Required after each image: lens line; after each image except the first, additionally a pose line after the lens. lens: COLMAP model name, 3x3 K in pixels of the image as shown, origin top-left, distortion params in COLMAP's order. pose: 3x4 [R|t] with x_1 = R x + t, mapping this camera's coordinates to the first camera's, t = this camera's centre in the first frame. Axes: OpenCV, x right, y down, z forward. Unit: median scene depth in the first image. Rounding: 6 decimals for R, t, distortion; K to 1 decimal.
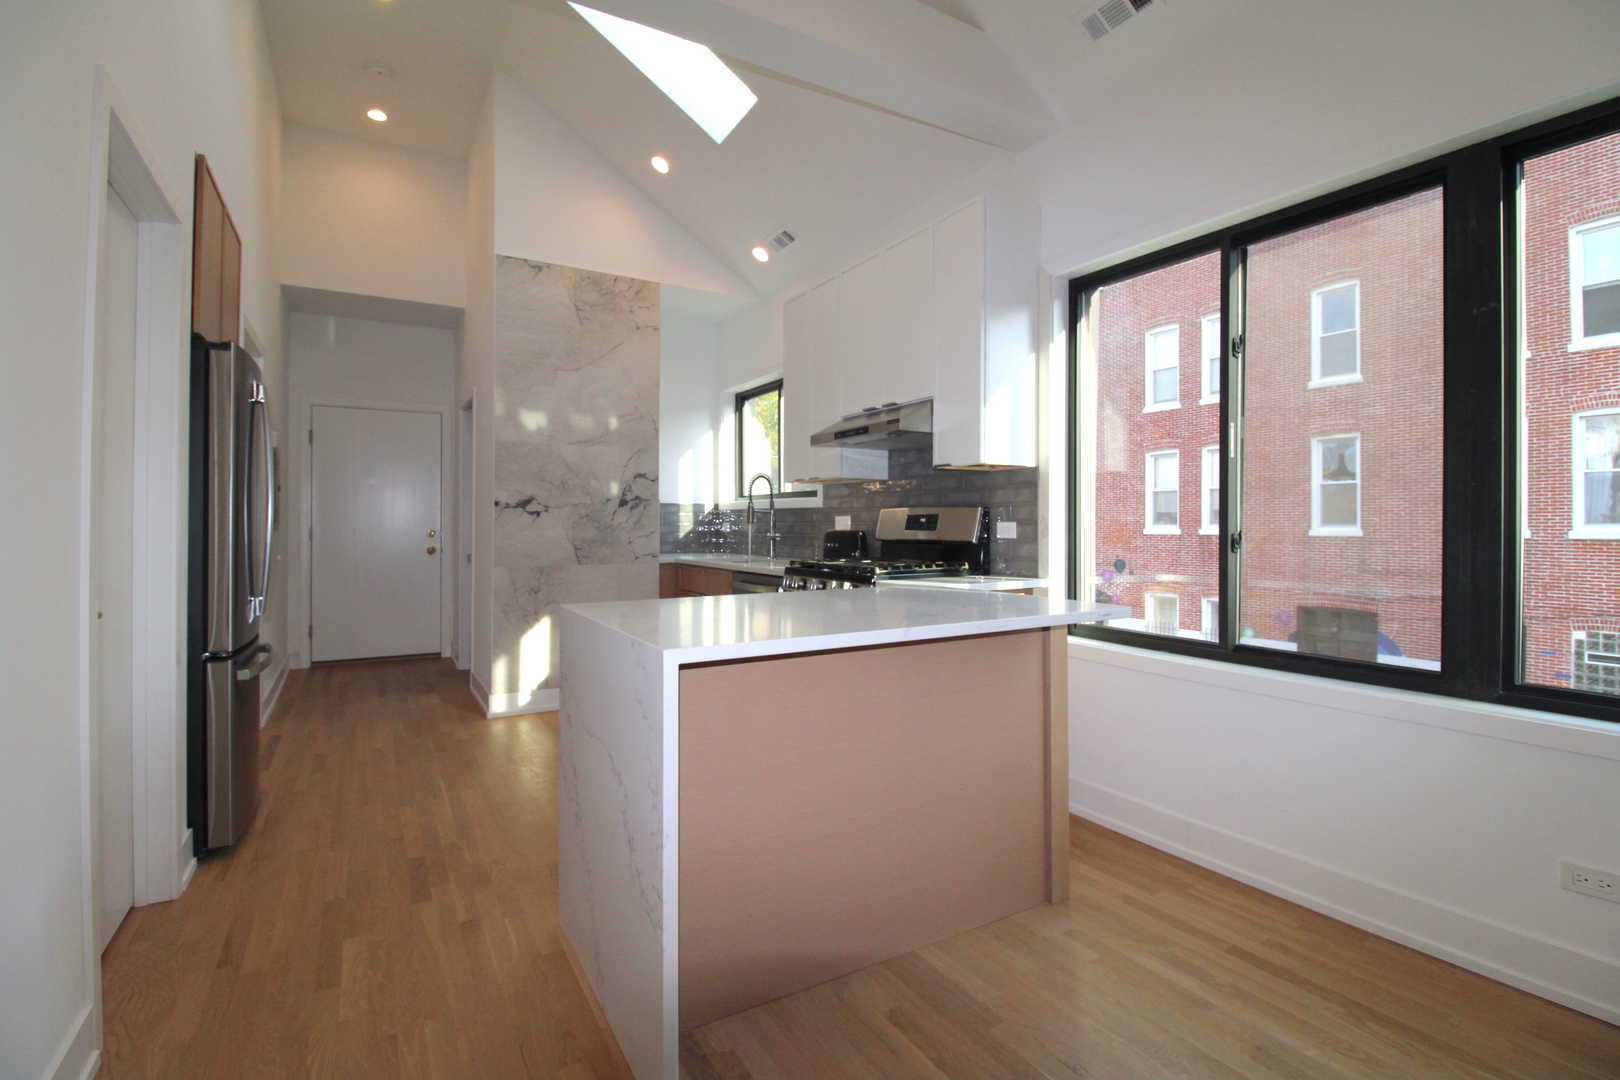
lens RADIAL K [[761.4, 0, 819.5], [0, 761.4, 520.6], [0, 0, 1]] dist [-0.000474, -0.010494]
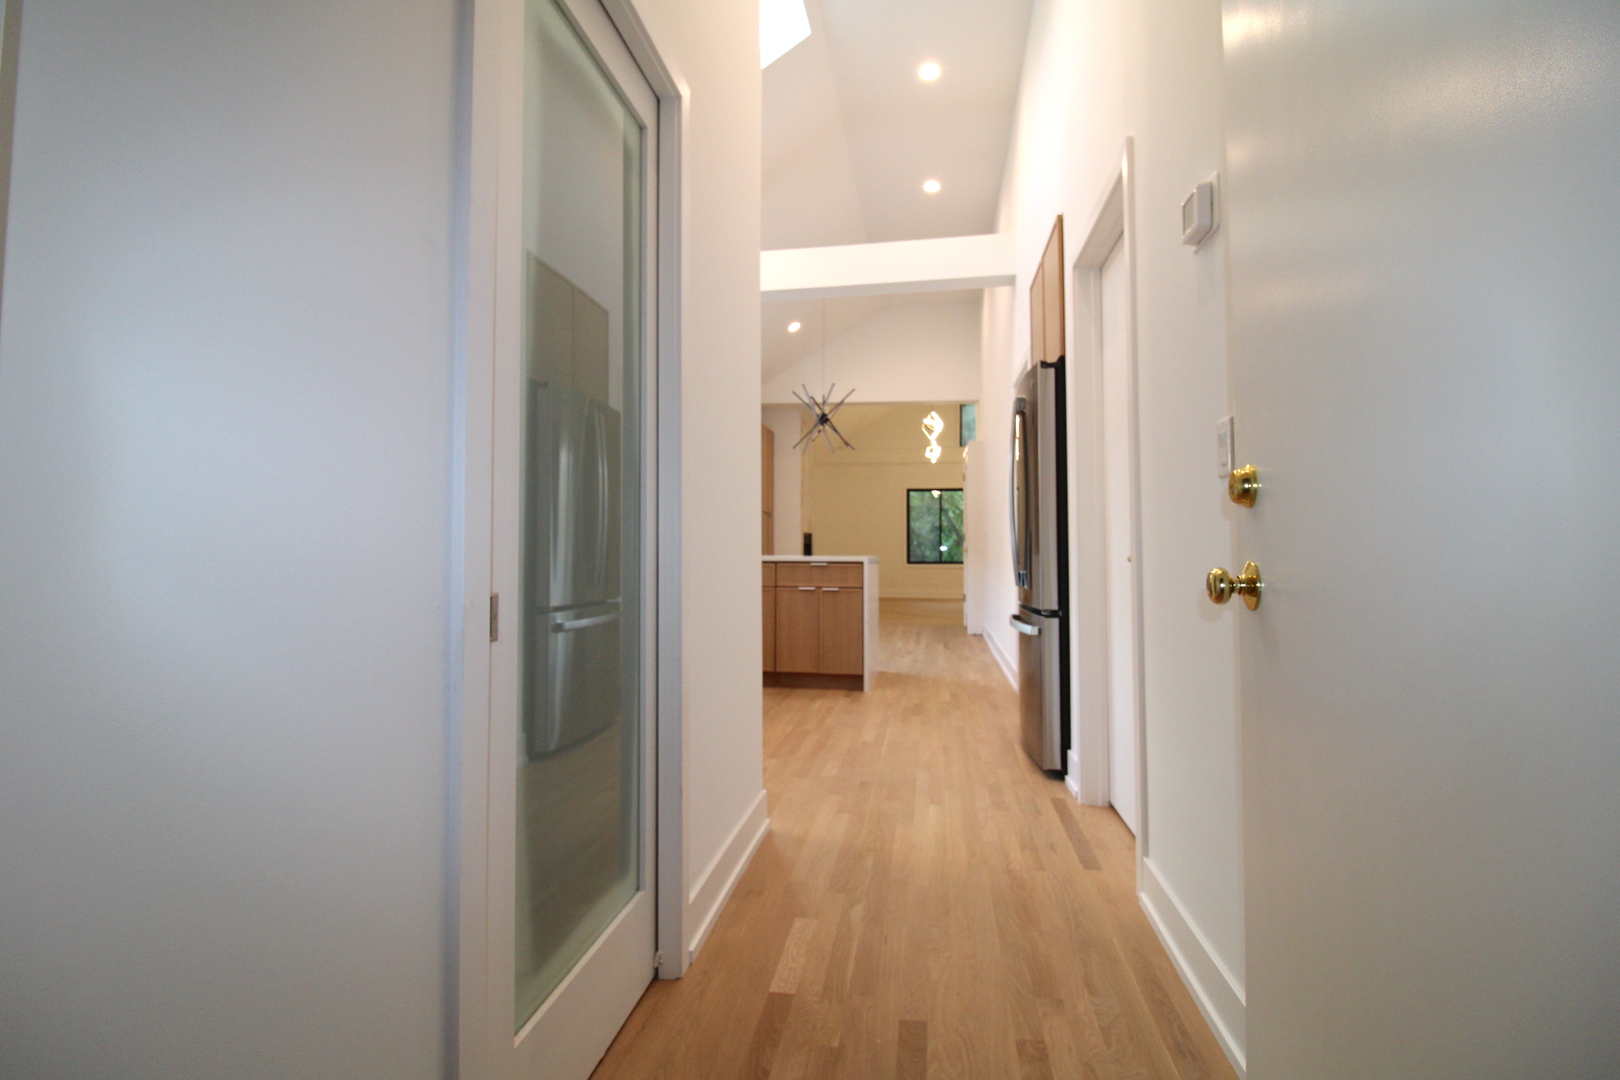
lens RADIAL K [[761.4, 0, 823.8], [0, 761.4, 543.0], [0, 0, 1]] dist [-0.000474, -0.010494]
pose [[-0.779026, 0.004145, 0.626978, -0.801429], [-0.004323, 0.999919, -0.011981, 0.044801], [-0.626976, -0.012043, -0.778945, 1.371008]]
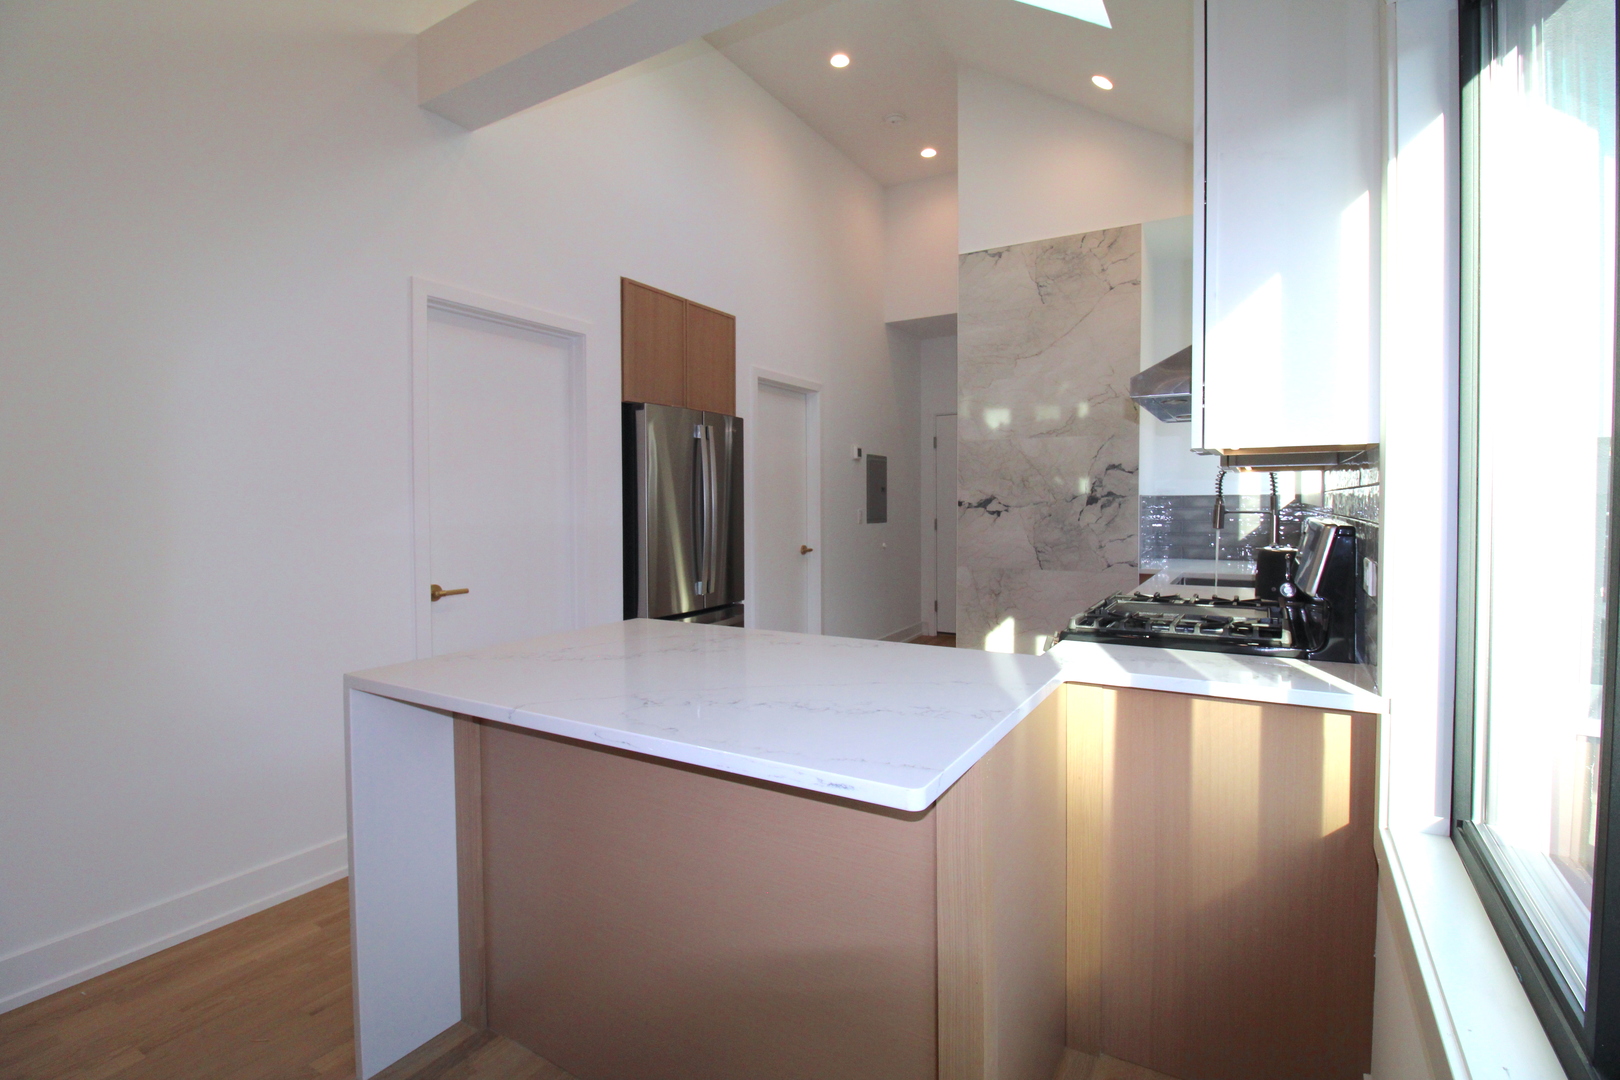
lens RADIAL K [[761.4, 0, 812.5], [0, 761.4, 520.3], [0, 0, 1]] dist [-0.000474, -0.010494]
pose [[0.491306, 0.018184, -0.870797, 0.347159], [0.011205, 0.999567, 0.027195, -0.028804], [0.870915, -0.023118, 0.490889, 0.322421]]
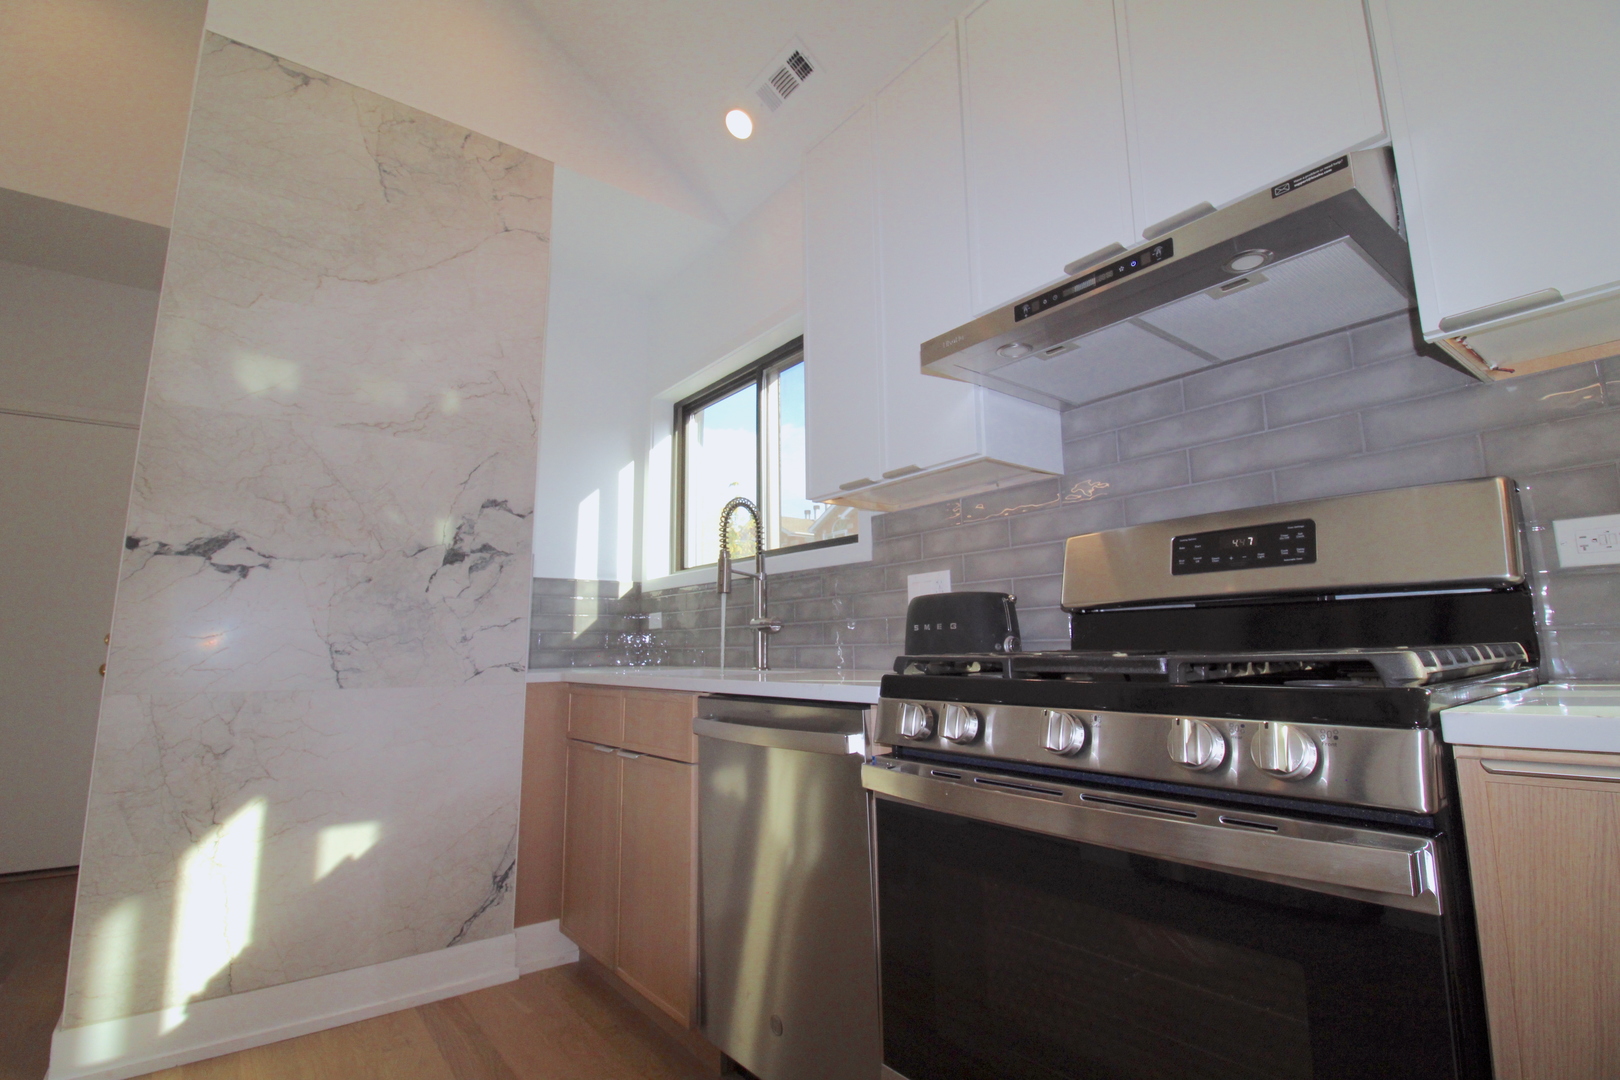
lens RADIAL K [[761.4, 0, 820.4], [0, 761.4, 520.4], [0, 0, 1]] dist [-0.000474, -0.010494]
pose [[0.991326, 0.009302, 0.131097, -0.095259], [0.012301, 0.986546, -0.163021, 0.037519], [-0.130849, 0.163219, 0.977874, 0.516593]]
